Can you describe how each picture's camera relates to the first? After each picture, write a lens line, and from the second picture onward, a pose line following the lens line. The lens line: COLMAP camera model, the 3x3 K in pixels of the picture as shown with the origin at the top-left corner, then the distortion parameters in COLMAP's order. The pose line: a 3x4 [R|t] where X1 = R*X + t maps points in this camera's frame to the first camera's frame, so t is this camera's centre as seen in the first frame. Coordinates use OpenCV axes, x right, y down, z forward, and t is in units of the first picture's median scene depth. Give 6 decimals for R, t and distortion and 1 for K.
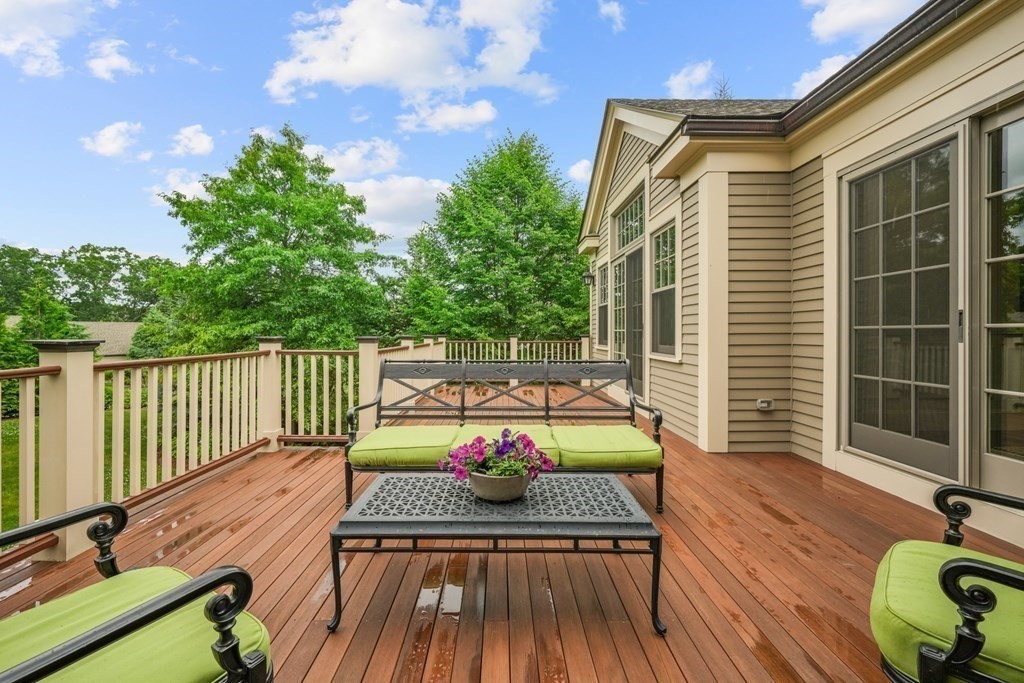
lens RADIAL K [[437.2, 0, 502.3], [0, 437.2, 336.2], [0, 0, 1]] dist [0.002842, 0.000171]
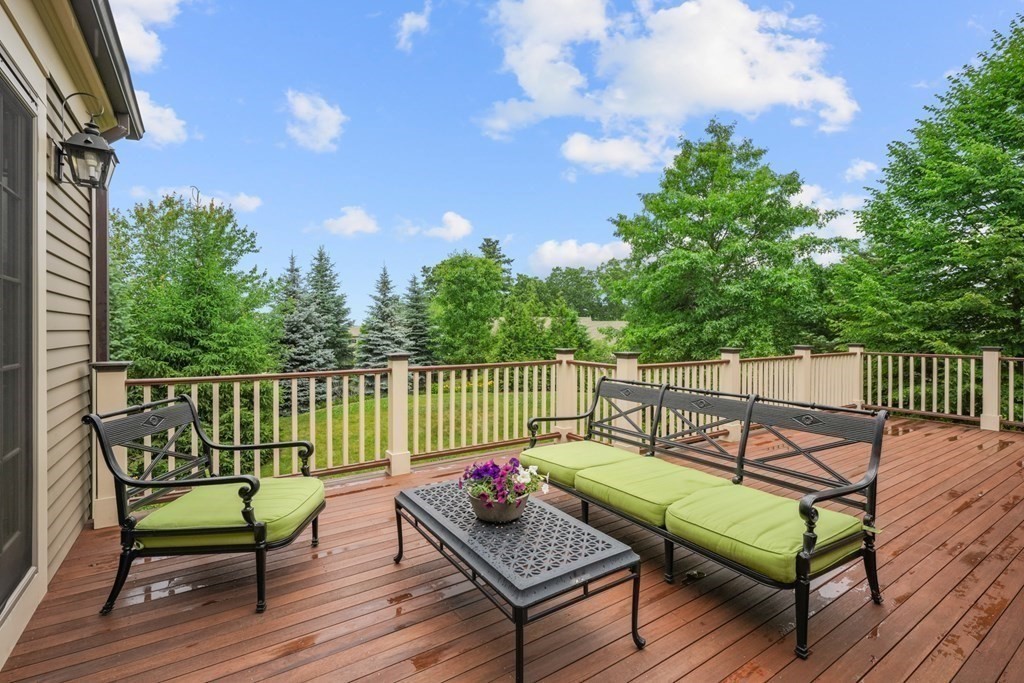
lens RADIAL K [[469.4, 0, 511.0], [0, 469.4, 333.8], [0, 0, 1]] dist [0.002881, 0.000490]
pose [[0.556306, 0.009715, -0.830921, 0.143774], [-0.007054, 0.999951, 0.006969, -0.014966], [0.830948, 0.001984, 0.556347, 0.054215]]
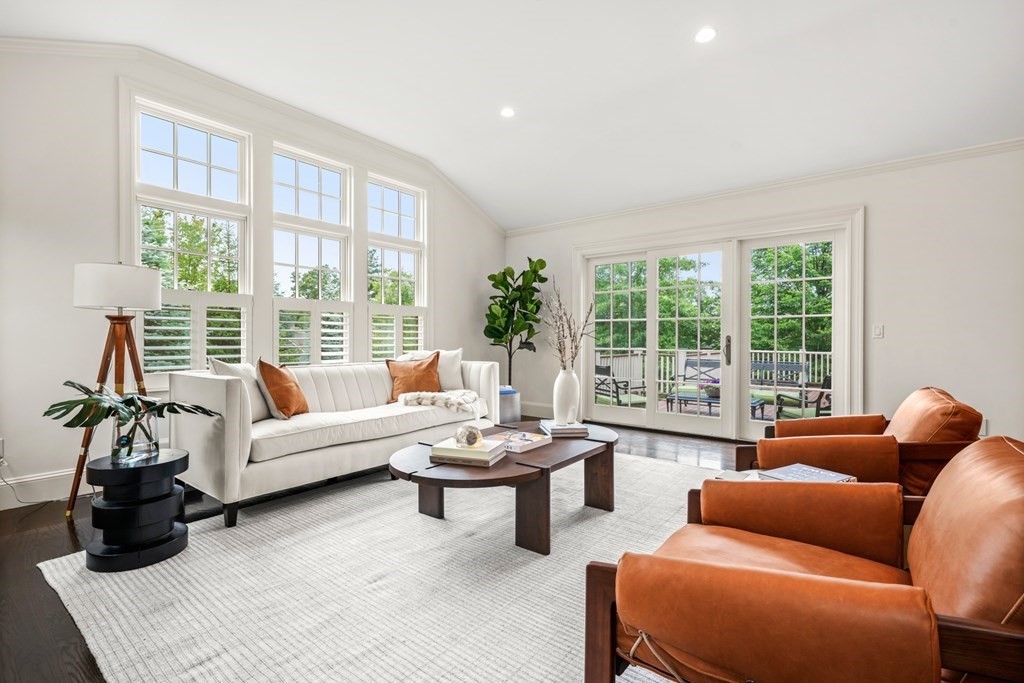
lens RADIAL K [[469.4, 0, 512.0], [0, 469.4, 341.5], [0, 0, 1]] dist [0.002881, 0.000490]
pose [[0.781530, 0.004324, -0.623853, 0.168372], [-0.003601, 0.999991, 0.002420, -0.012244], [0.623858, 0.000355, 0.781538, -0.463870]]
